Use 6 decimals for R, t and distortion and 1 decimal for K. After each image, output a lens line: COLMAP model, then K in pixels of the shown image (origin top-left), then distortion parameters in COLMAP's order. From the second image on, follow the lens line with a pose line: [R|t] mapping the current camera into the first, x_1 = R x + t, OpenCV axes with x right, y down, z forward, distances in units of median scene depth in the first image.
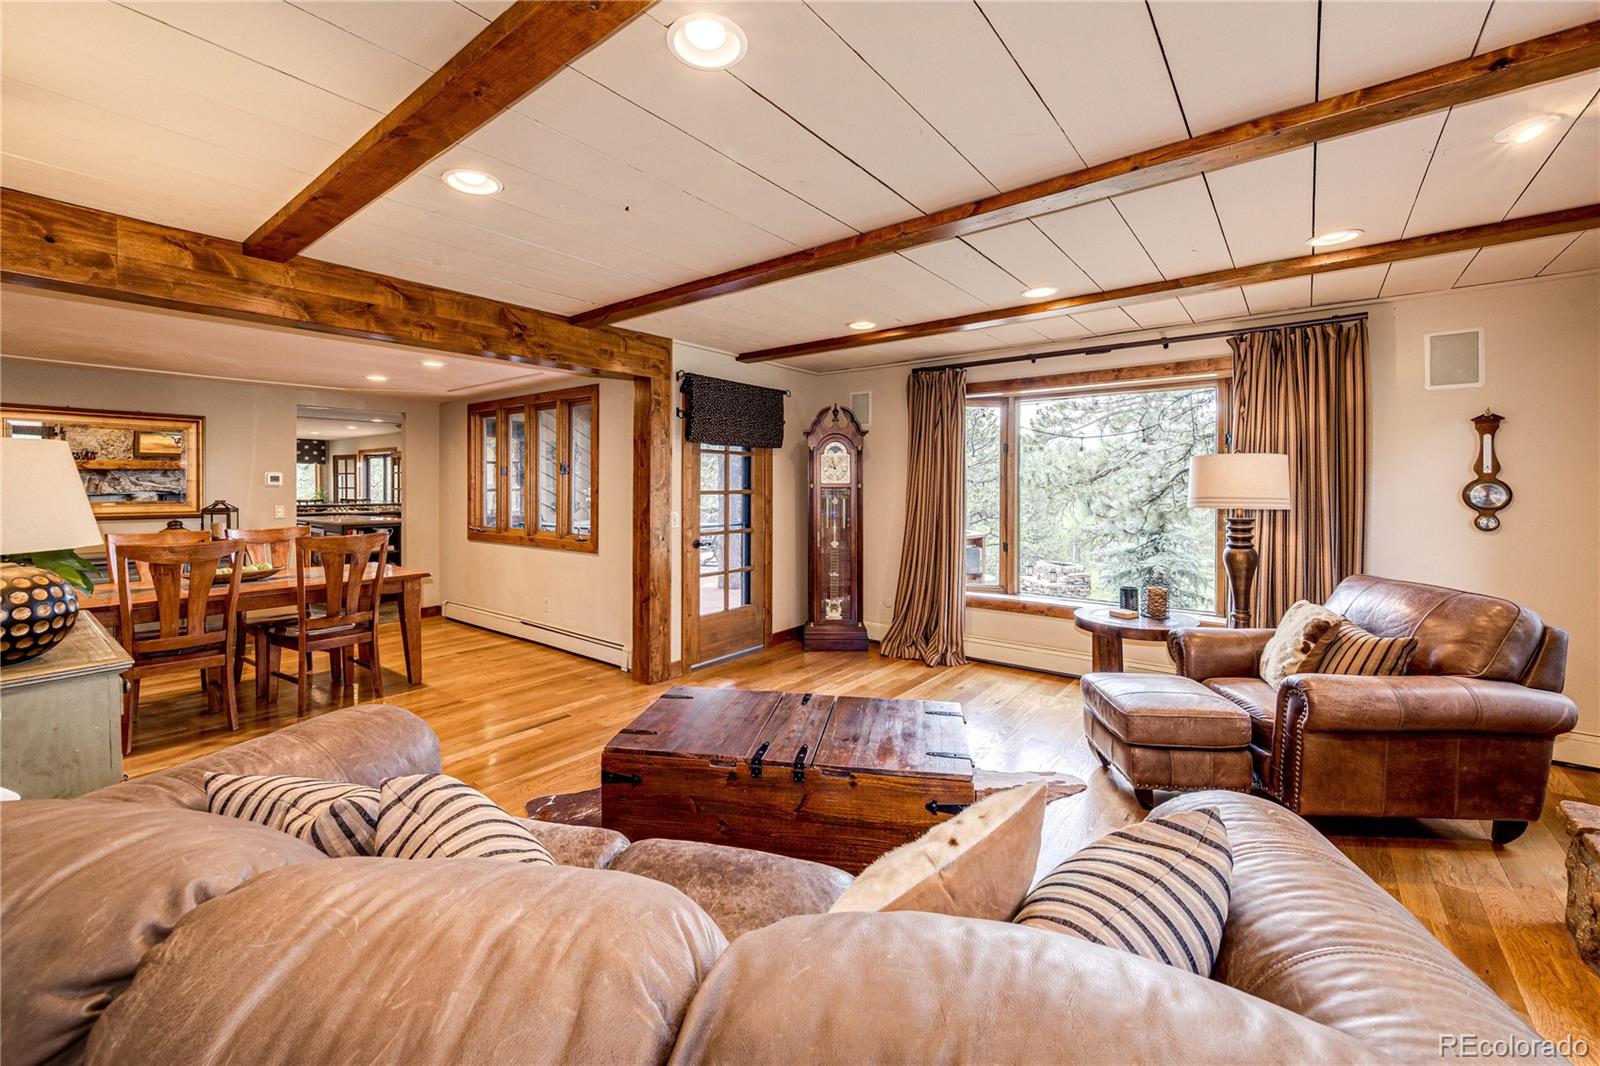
lens RADIAL K [[638.6, 0, 795.5], [0, 638.6, 489.2], [0, 0, 1]] dist [-0.002865, -0.000209]
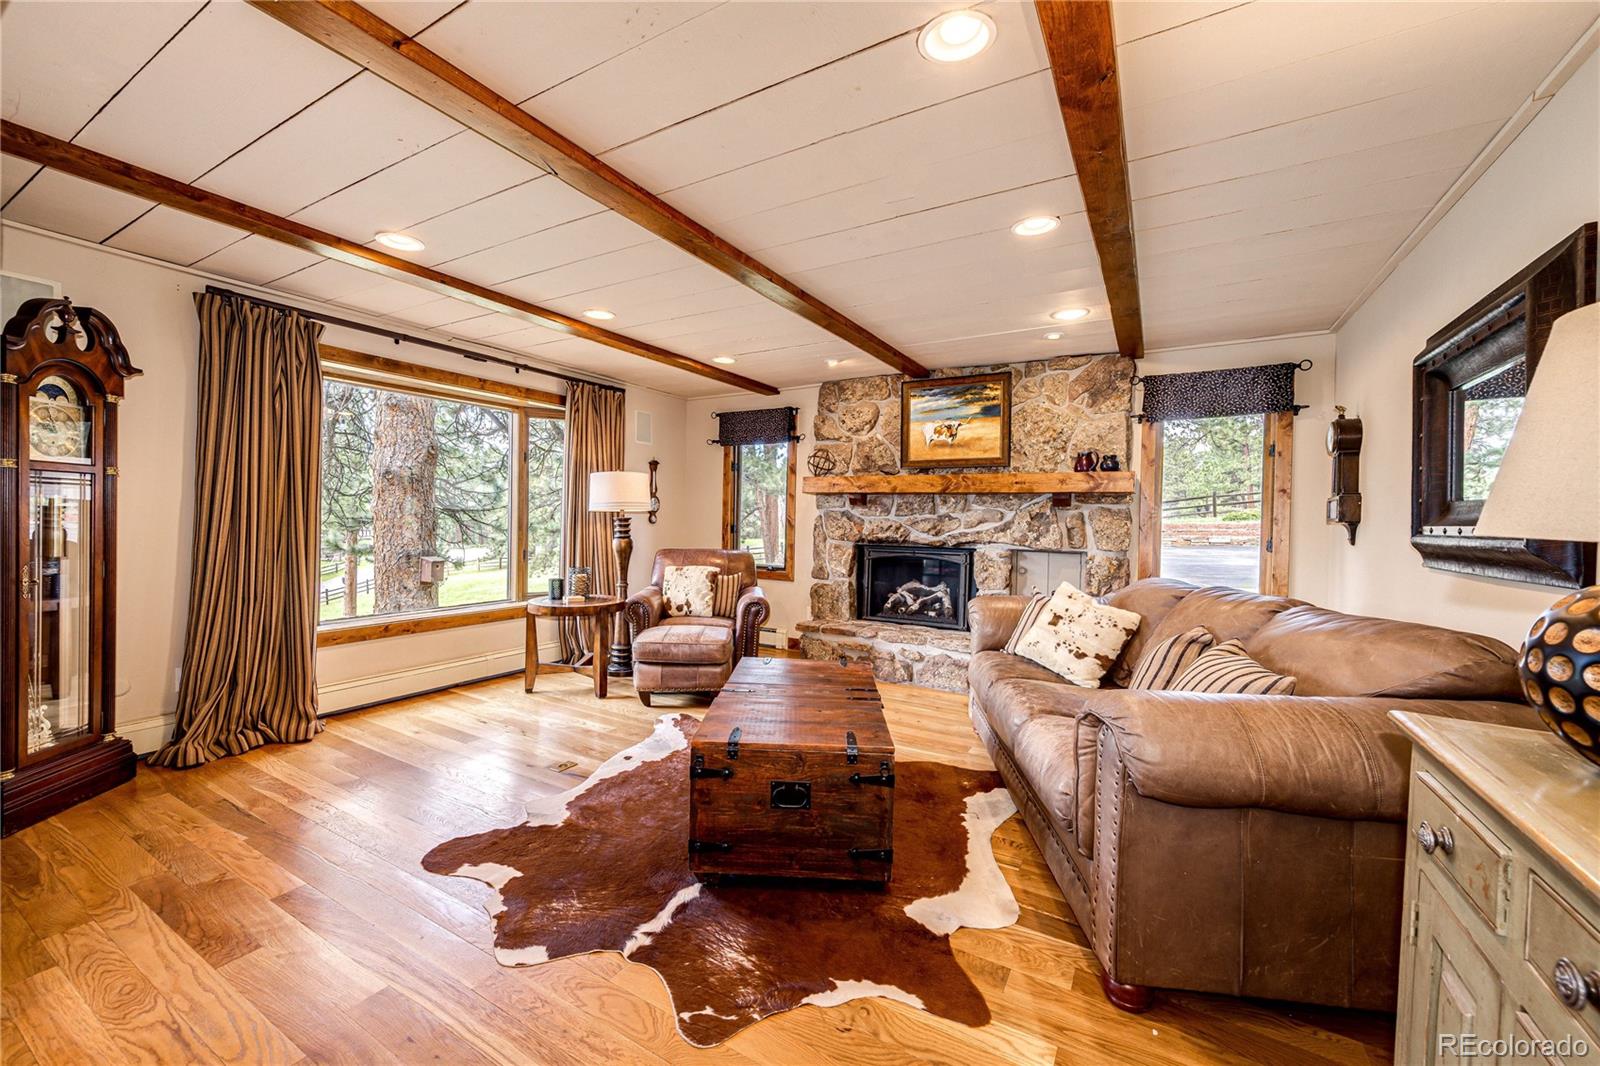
lens RADIAL K [[638.6, 0, 797.0], [0, 638.6, 520.0], [0, 0, 1]] dist [-0.002865, -0.000209]
pose [[-0.137340, -0.006172, 0.990505, -0.544141], [-0.011533, 0.999923, 0.004631, 0.028604], [-0.990457, -0.010788, -0.137400, 0.571235]]
